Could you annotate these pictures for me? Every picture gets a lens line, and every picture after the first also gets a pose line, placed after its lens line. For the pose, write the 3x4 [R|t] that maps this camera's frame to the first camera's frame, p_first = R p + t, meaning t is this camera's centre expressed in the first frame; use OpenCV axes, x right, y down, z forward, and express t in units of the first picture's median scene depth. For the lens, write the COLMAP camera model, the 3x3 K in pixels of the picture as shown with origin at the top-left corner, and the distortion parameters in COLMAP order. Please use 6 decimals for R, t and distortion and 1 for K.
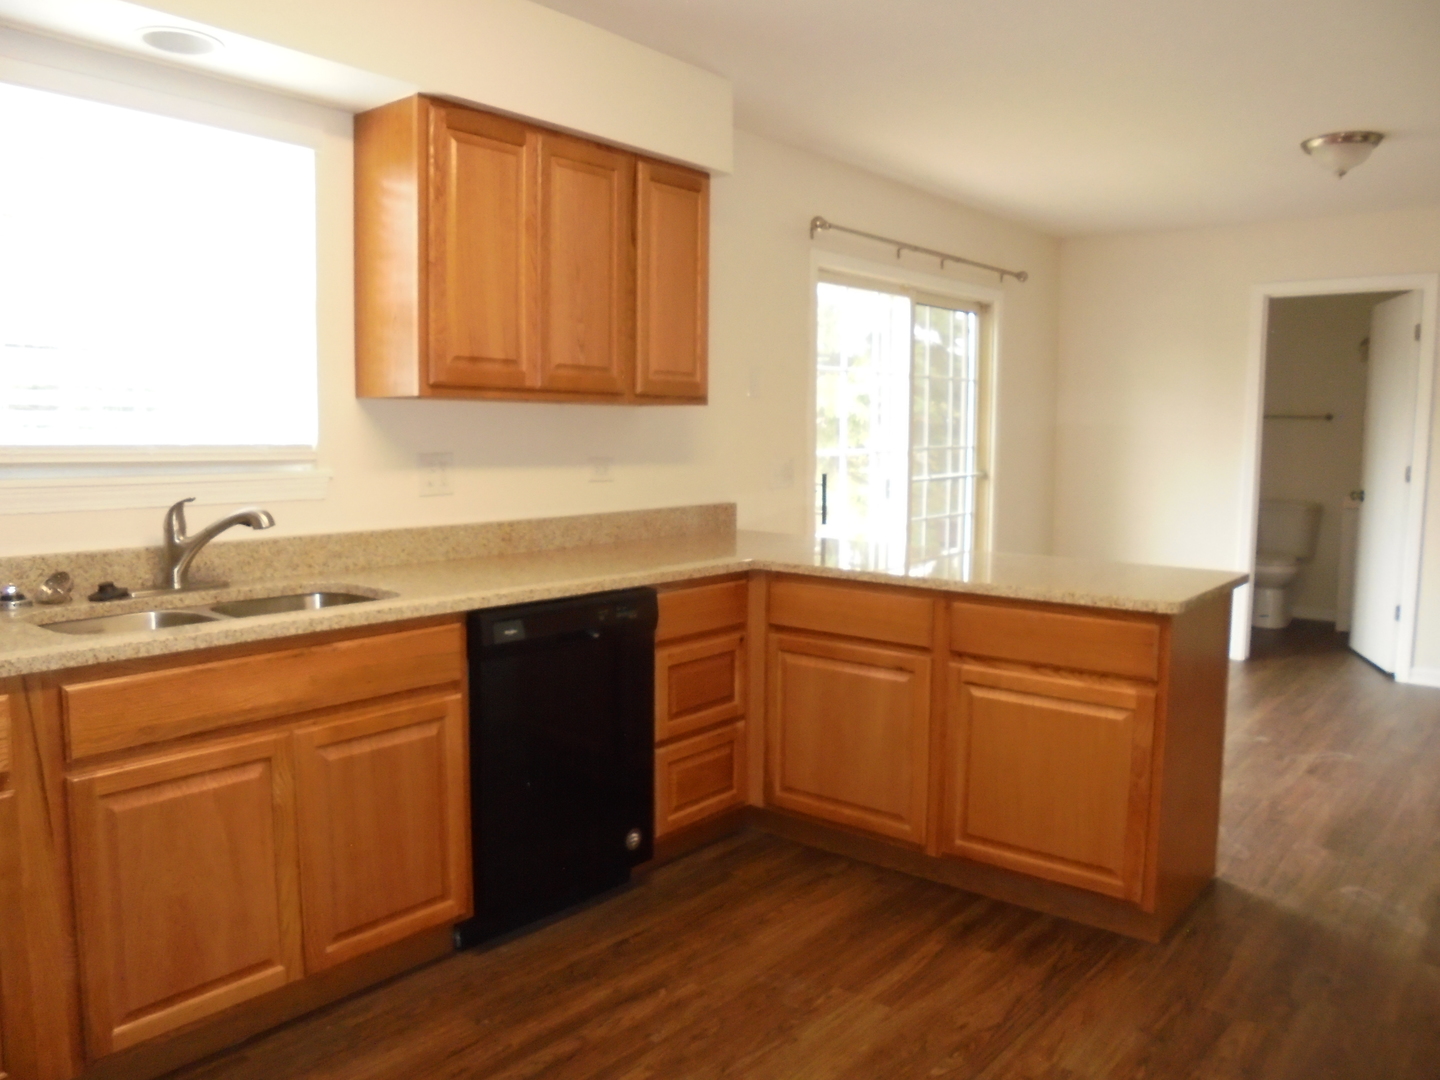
lens RADIAL K [[1097.1, 0, 720.0], [0, 1097.1, 540.0], [0, 0, 1]] dist [-0.116381, 0.103485]
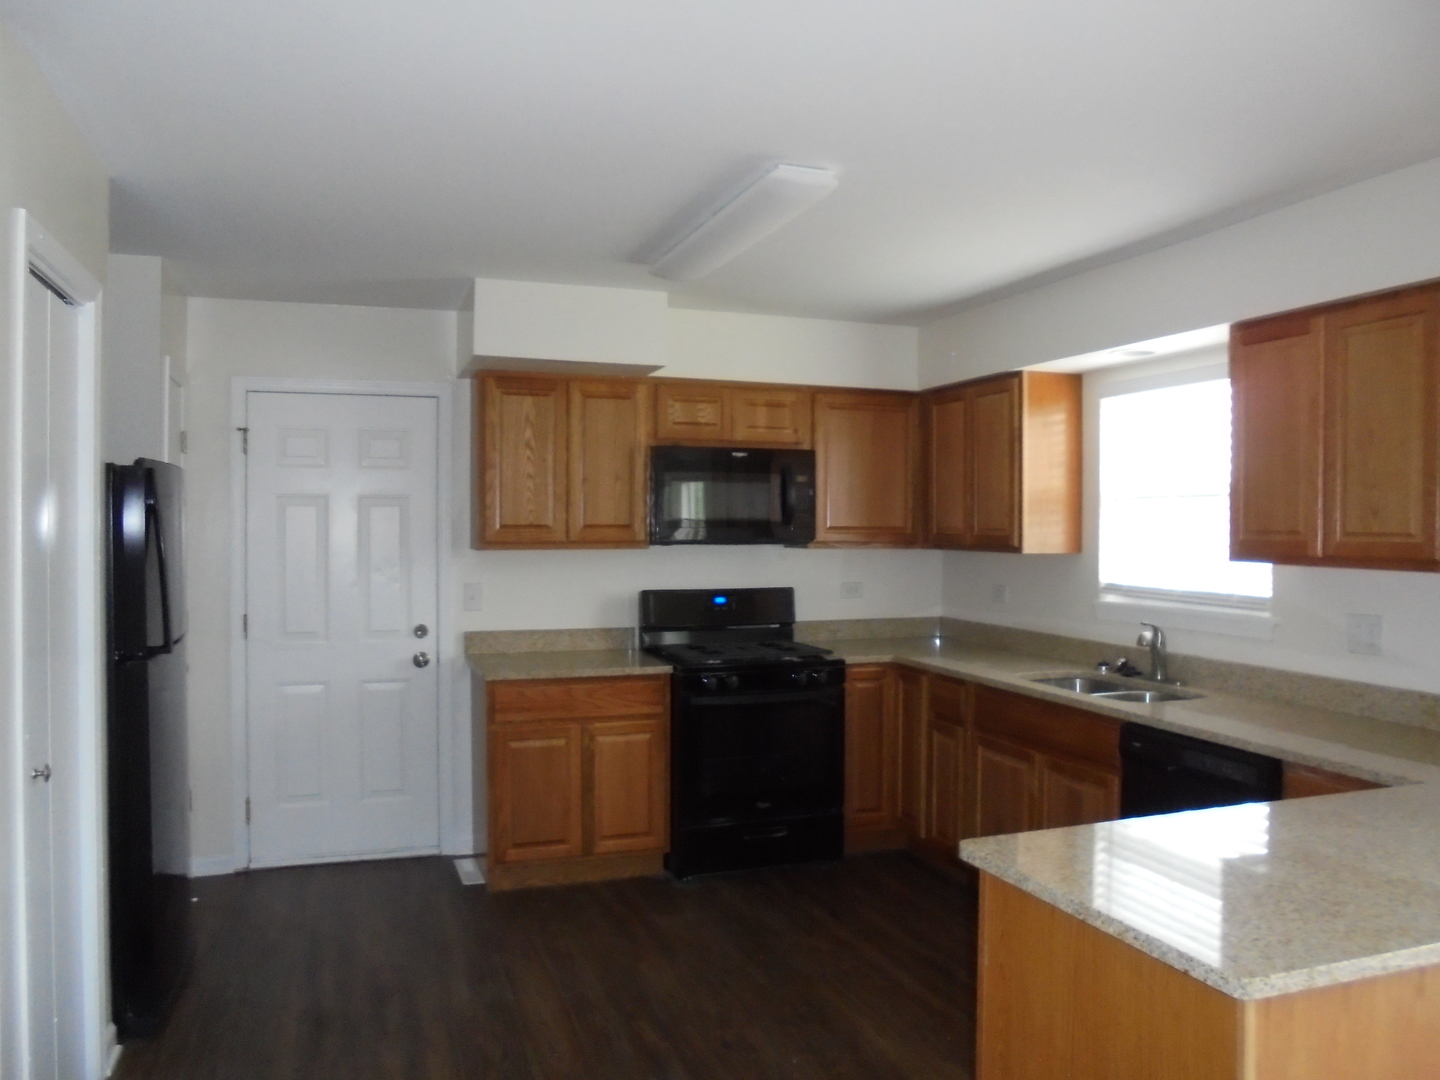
lens RADIAL K [[1097.1, 0, 720.0], [0, 1097.1, 540.0], [0, 0, 1]] dist [-0.116381, 0.103485]
pose [[-0.511668, -0.002564, -0.859180, 1.038882], [-0.098664, 0.993556, 0.055792, -0.160661], [0.853500, 0.113317, -0.508623, 1.066367]]
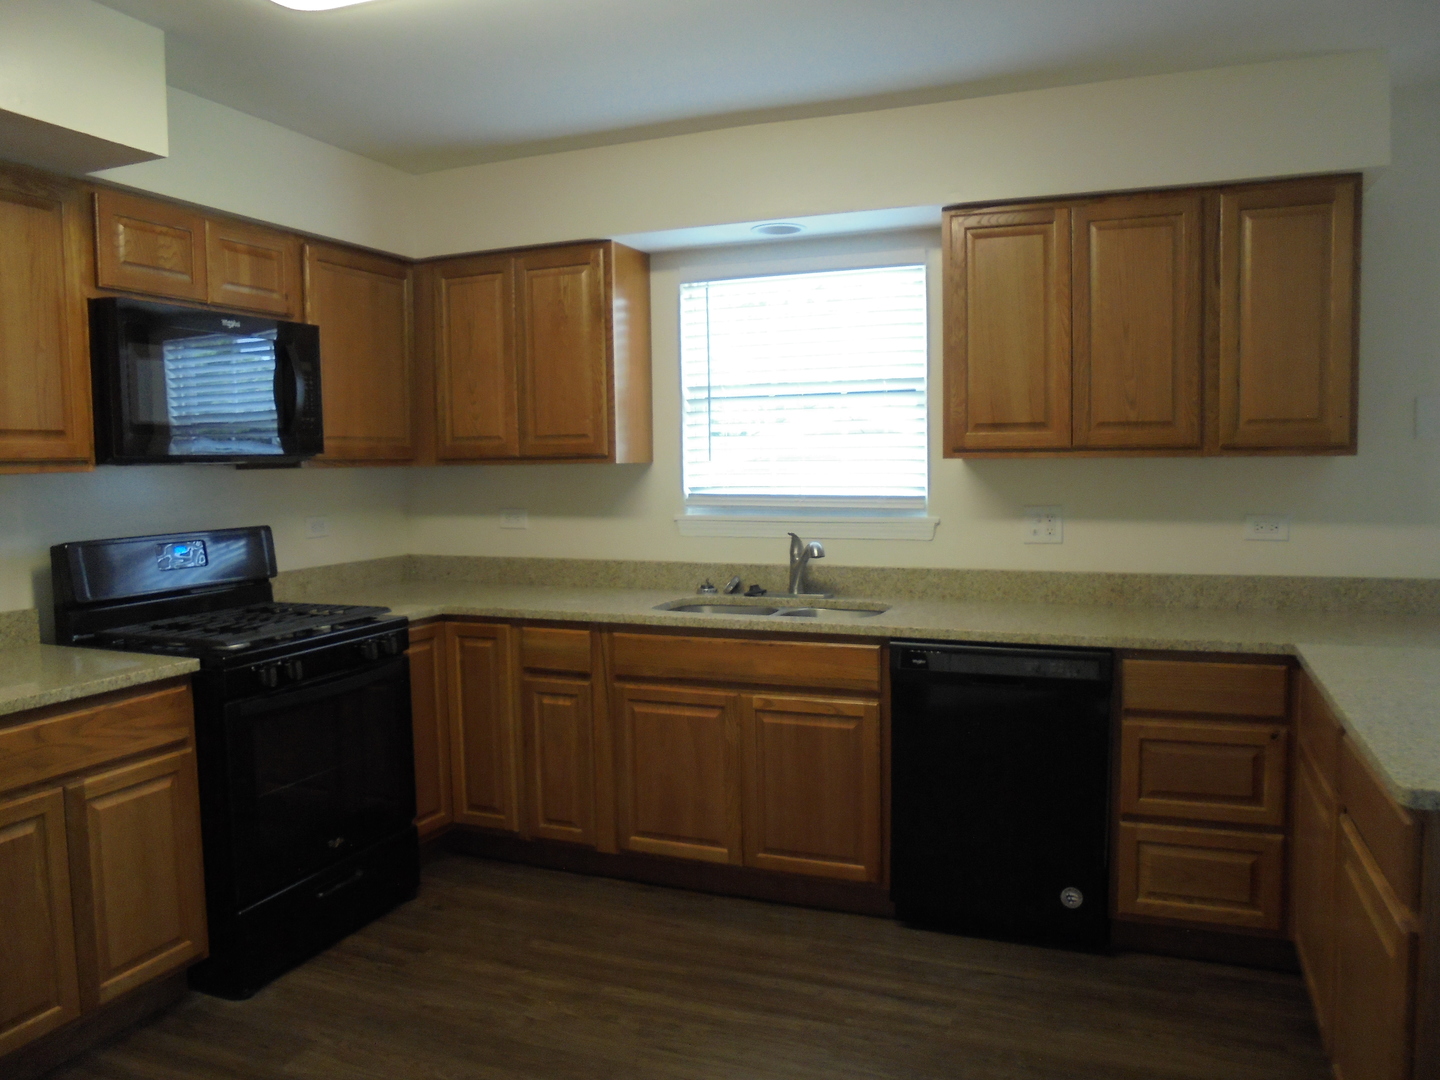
lens RADIAL K [[1097.1, 0, 720.0], [0, 1097.1, 540.0], [0, 0, 1]] dist [-0.116381, 0.103485]
pose [[0.302393, 0.056231, -0.951523, 0.757492], [-0.079354, 0.996278, 0.033657, -0.060659], [0.949874, 0.065329, 0.305730, 0.379223]]
